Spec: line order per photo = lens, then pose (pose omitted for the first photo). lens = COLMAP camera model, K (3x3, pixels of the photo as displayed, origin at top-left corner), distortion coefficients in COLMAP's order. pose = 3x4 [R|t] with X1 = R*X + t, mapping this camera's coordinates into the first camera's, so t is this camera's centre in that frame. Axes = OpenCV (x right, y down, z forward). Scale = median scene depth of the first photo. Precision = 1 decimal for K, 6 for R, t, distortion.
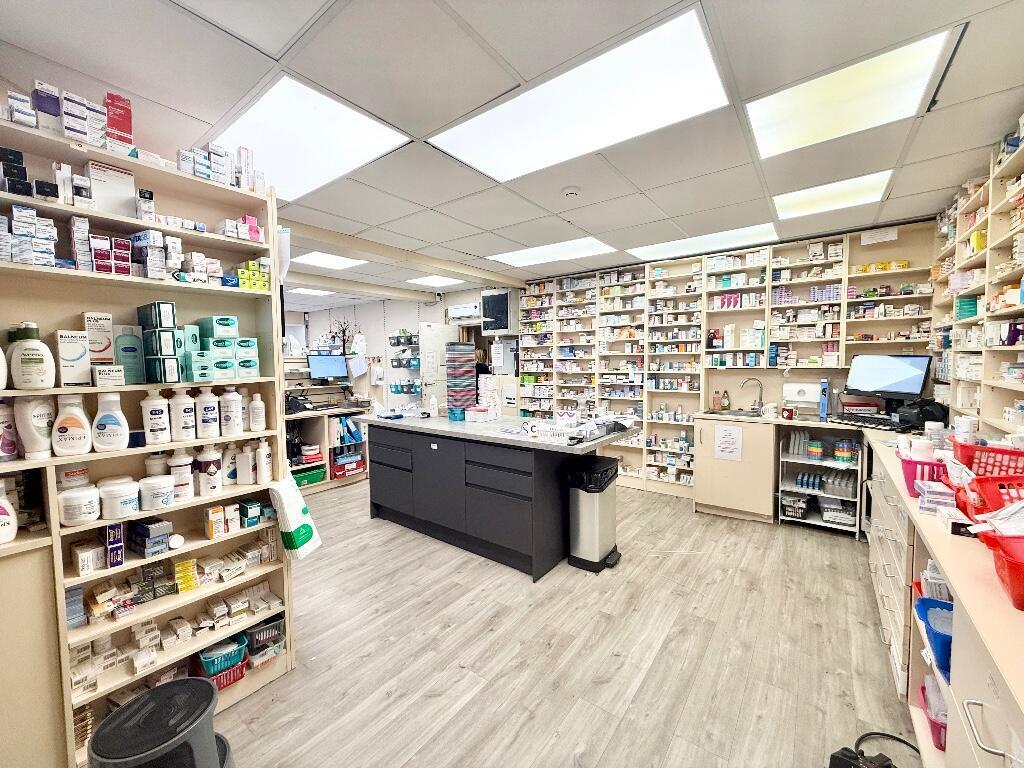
lens RADIAL K [[409.3, 0, 507.5], [0, 409.3, 384.2], [0, 0, 1]] dist [0.000890, -0.000219]
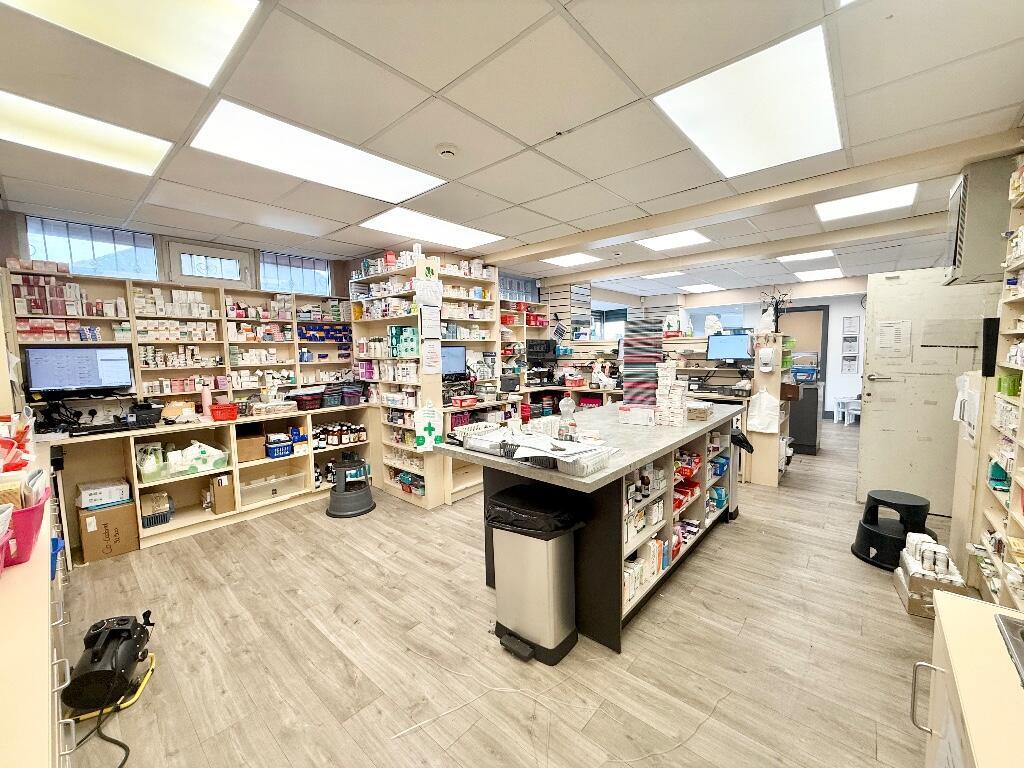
lens RADIAL K [[409.3, 0, 510.8], [0, 409.3, 384.0], [0, 0, 1]] dist [0.000890, -0.000219]
pose [[-0.072557, 0.098362, -0.992502, 1.193521], [-0.036186, 0.994210, 0.101177, -0.086889], [0.996708, 0.043255, -0.068578, 1.385779]]
